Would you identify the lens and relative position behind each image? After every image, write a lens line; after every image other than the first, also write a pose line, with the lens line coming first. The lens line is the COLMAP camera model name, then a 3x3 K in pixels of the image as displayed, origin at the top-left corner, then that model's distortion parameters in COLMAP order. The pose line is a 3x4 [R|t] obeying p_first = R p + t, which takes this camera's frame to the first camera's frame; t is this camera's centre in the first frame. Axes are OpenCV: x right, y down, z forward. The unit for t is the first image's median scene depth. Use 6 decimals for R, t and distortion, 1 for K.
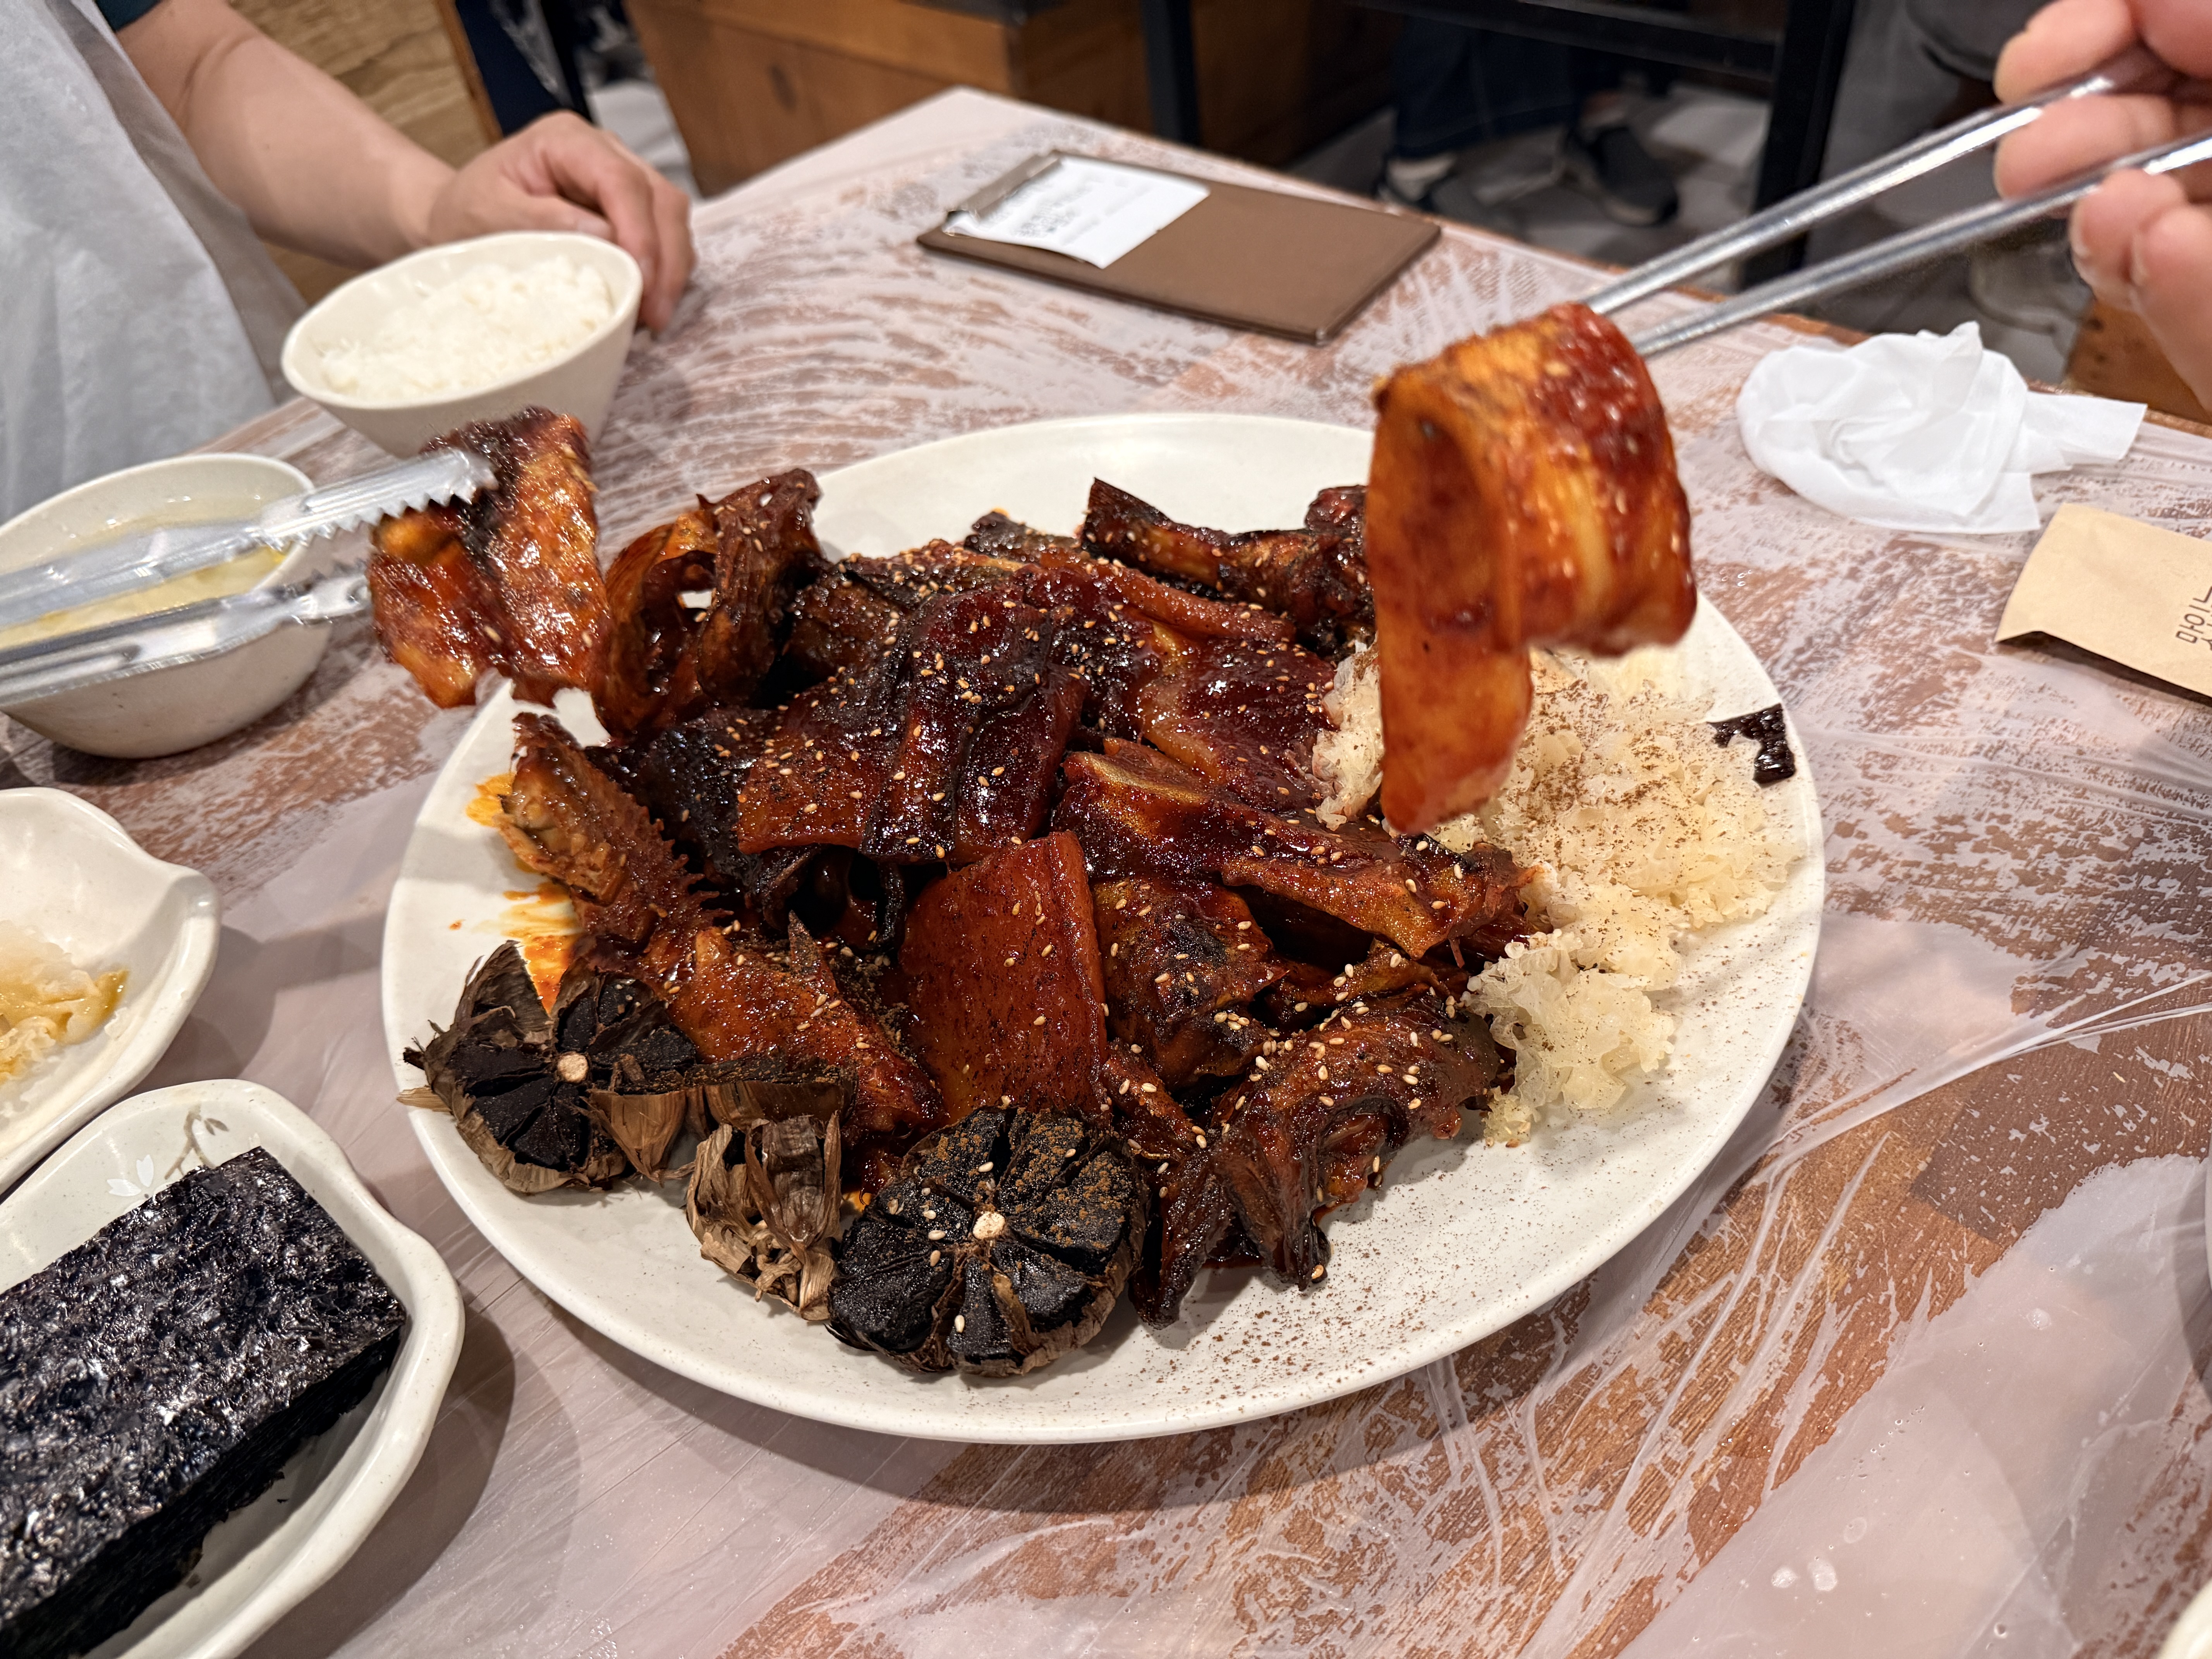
lens RADIAL K [[1561.6, 0, 1106.0], [0, 1561.6, 829.5], [0, 0, 1]] dist [-0.010557, -0.006739]
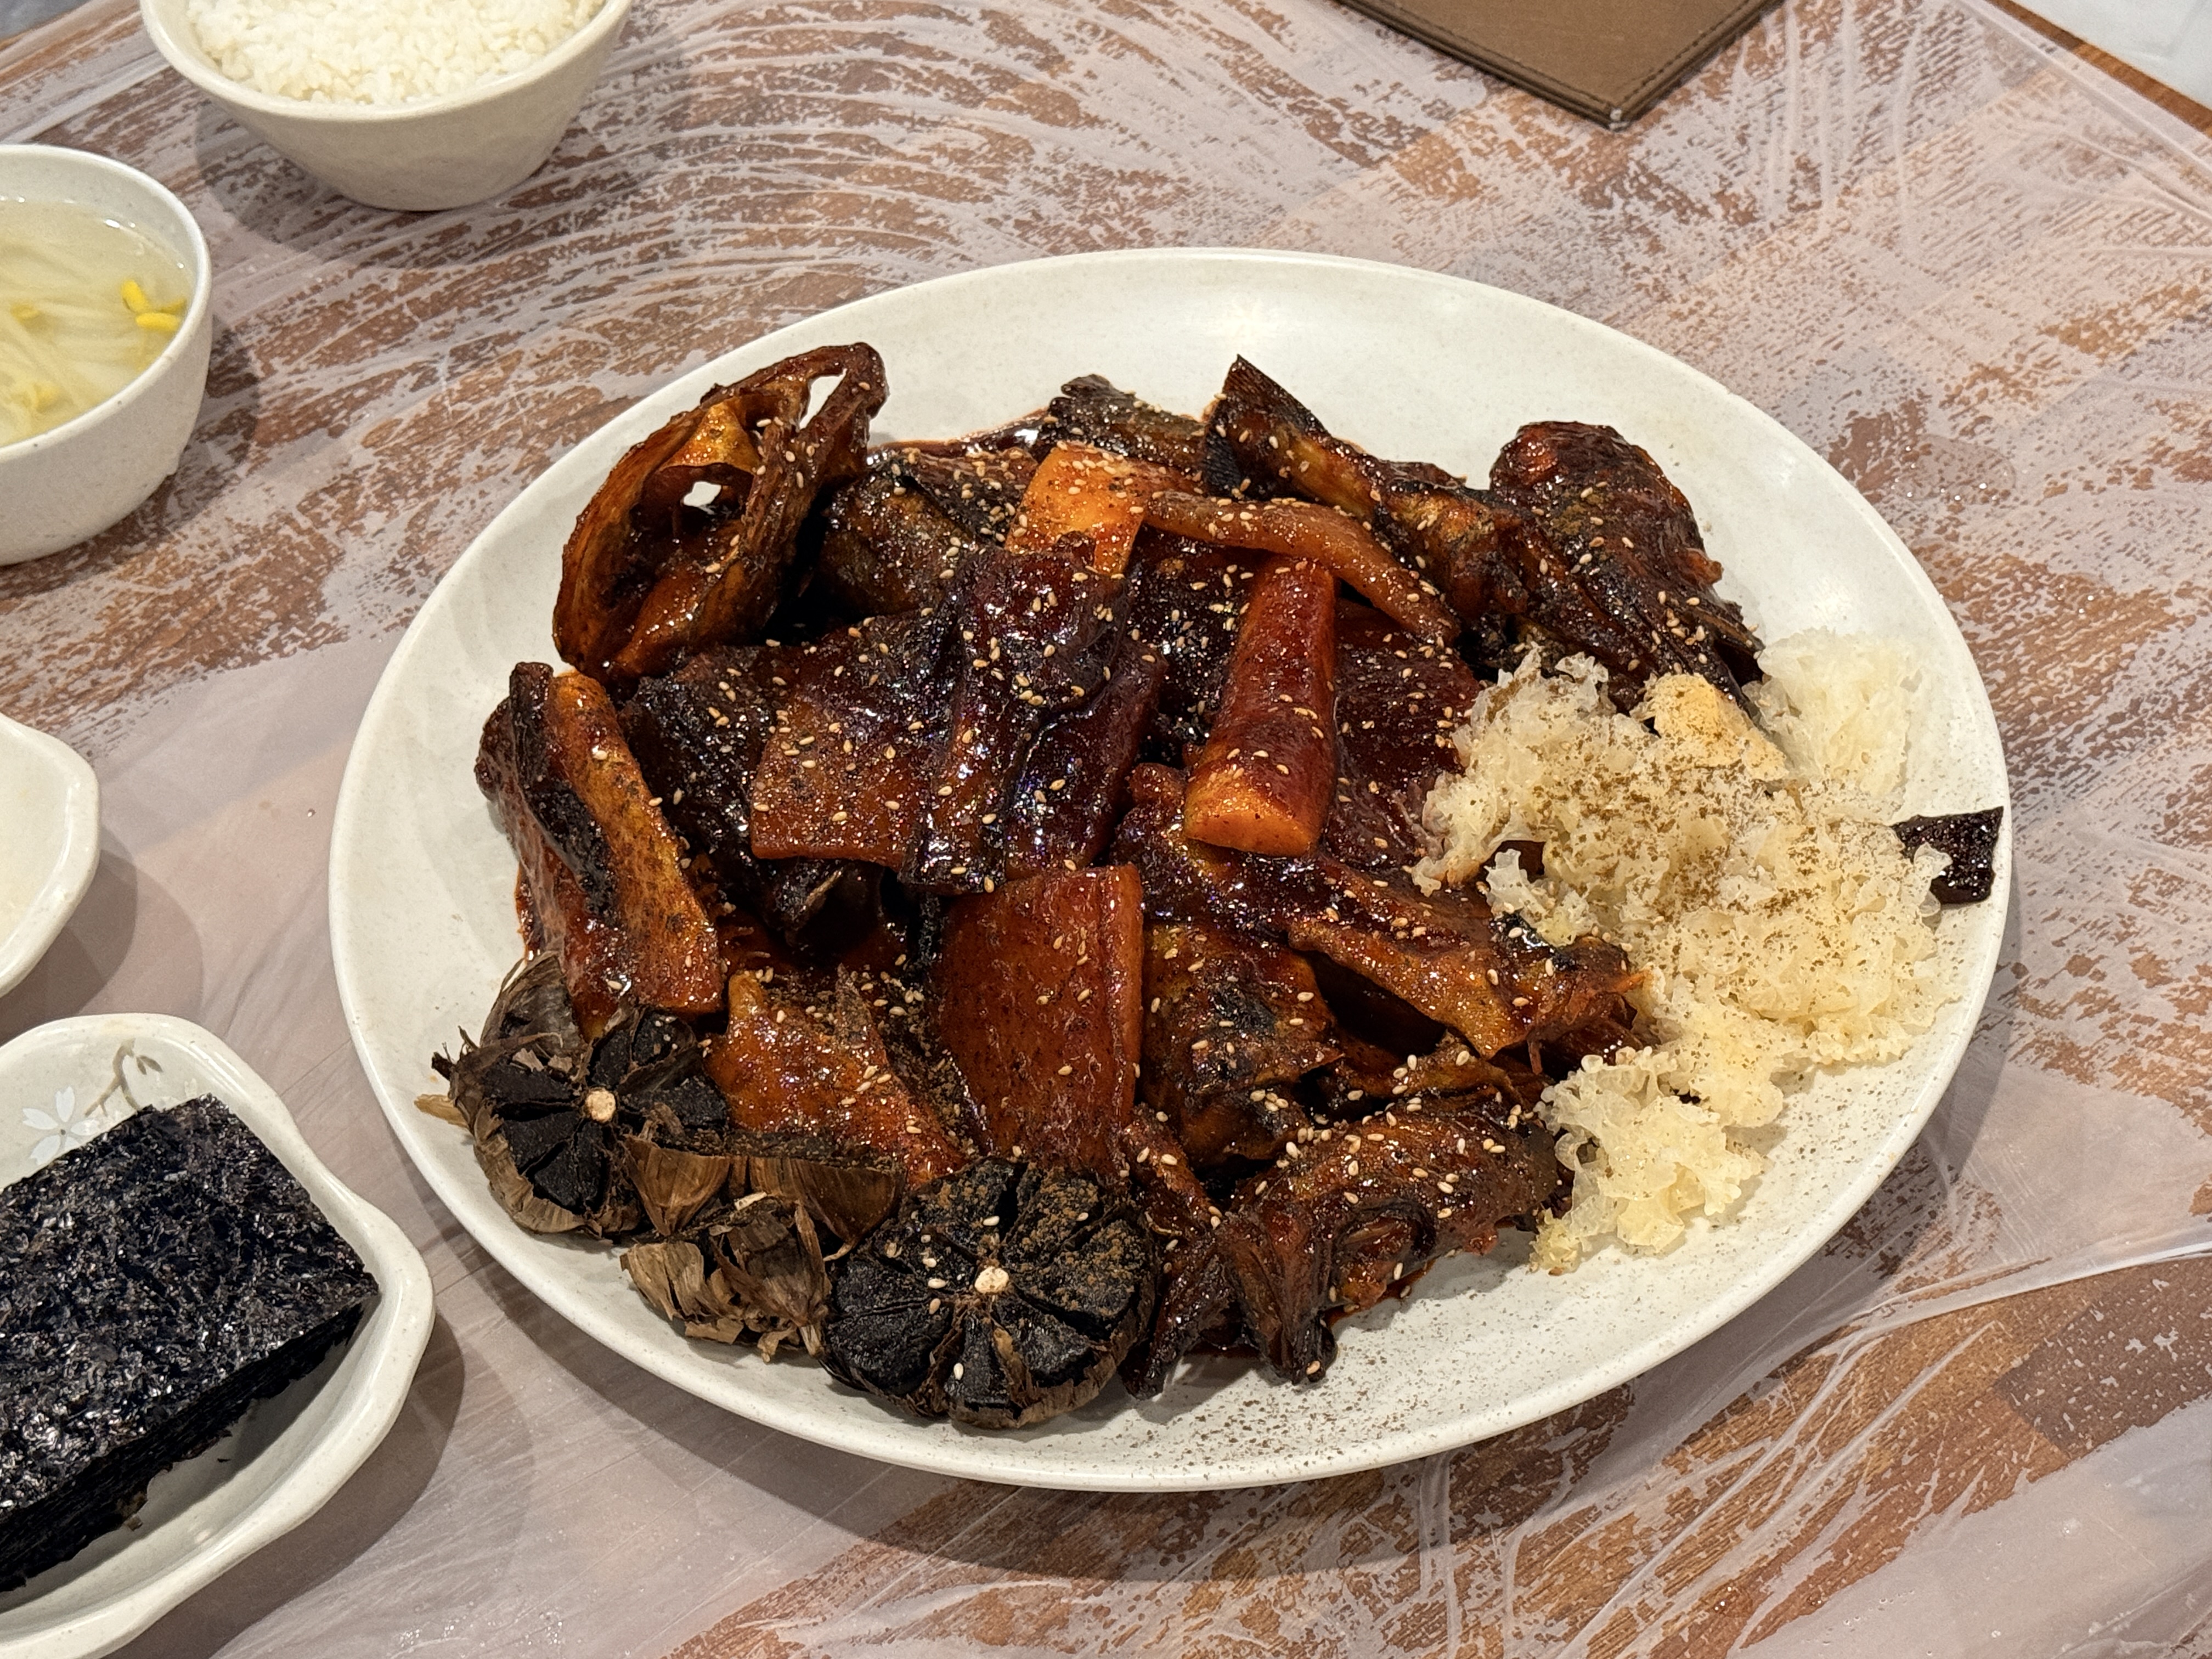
lens RADIAL K [[3989.5, 0, 1106.0], [0, 3989.5, 829.5], [0, 0, 1]] dist [-0.356467, 4.656432]
pose [[0.990050, 0.129109, -0.055955, 0.091004], [-0.124347, 0.988881, 0.081562, -0.204044], [0.065863, -0.073792, 0.995096, -1.263490]]
